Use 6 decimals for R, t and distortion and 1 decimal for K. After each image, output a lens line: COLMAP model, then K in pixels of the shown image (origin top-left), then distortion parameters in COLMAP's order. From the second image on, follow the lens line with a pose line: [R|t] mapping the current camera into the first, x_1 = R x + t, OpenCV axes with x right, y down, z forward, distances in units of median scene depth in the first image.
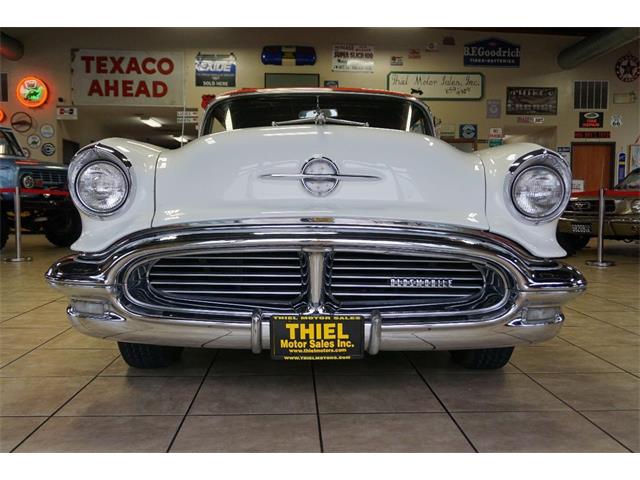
lens RADIAL K [[572.0, 0, 317.0], [0, 572.0, 241.9], [0, 0, 1]] dist [0.009981, 0.031475]
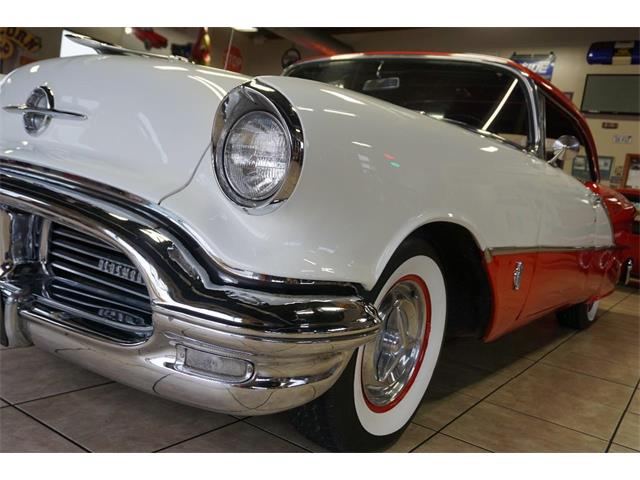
lens RADIAL K [[572.0, 0, 317.0], [0, 572.0, 241.9], [0, 0, 1]] dist [0.009981, 0.031475]
pose [[0.797505, 0.167037, -0.579727, 0.126235], [-0.181948, 0.982759, 0.032866, -0.005027], [0.575222, 0.079269, 0.814148, 0.092684]]
